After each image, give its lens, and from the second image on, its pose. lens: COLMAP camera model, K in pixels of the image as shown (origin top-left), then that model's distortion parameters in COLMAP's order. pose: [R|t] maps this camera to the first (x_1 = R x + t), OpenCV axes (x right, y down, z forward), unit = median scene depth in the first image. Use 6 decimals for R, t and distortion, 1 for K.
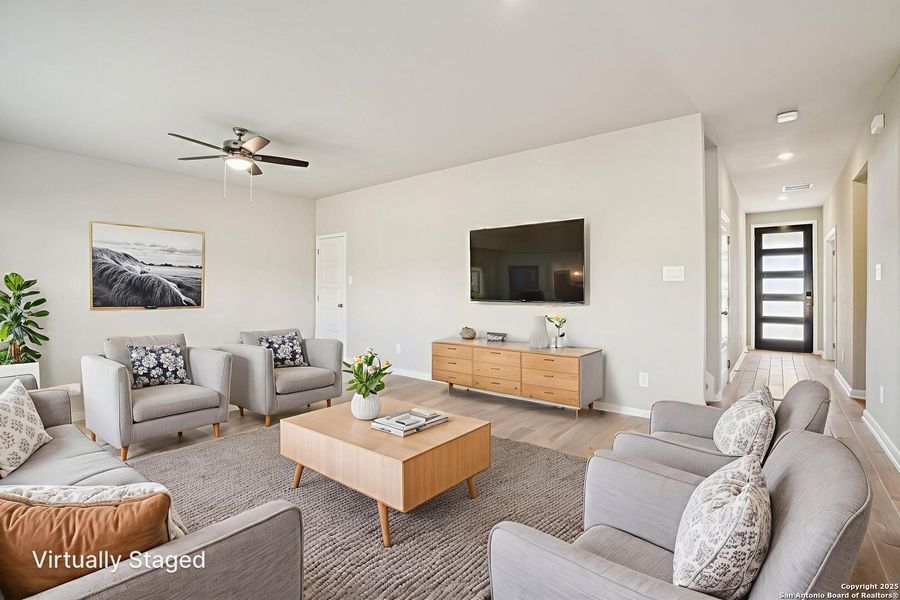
lens RADIAL K [[413.7, 0, 451.4], [0, 413.7, 292.3], [0, 0, 1]] dist [-0.030142, 0.004568]
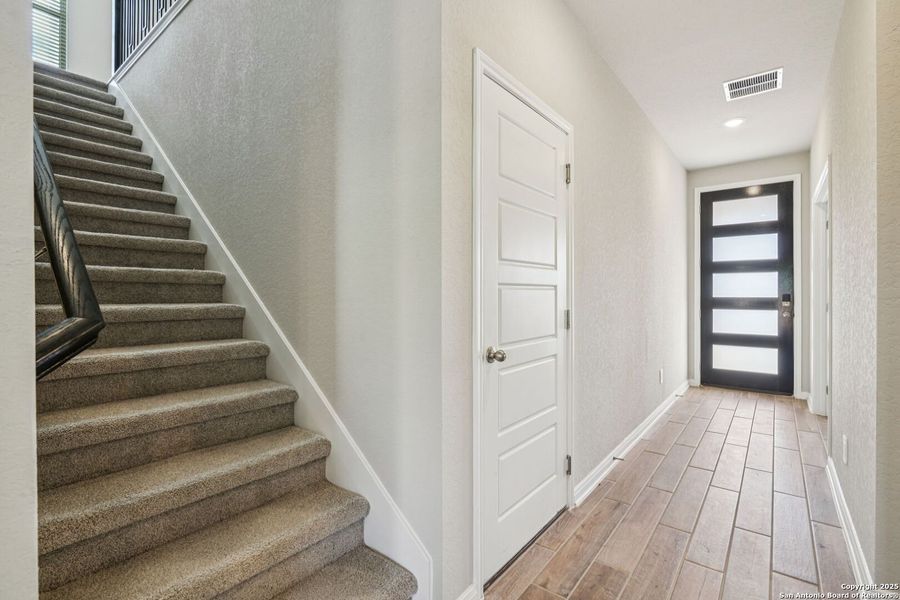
lens RADIAL K [[413.7, 0, 435.1], [0, 413.7, 298.7], [0, 0, 1]] dist [-0.030142, 0.004568]
pose [[0.999790, -0.001715, -0.020438, 0.365669], [0.001822, 0.999985, 0.005232, 0.001266], [0.020429, -0.005268, 0.999777, 0.380189]]
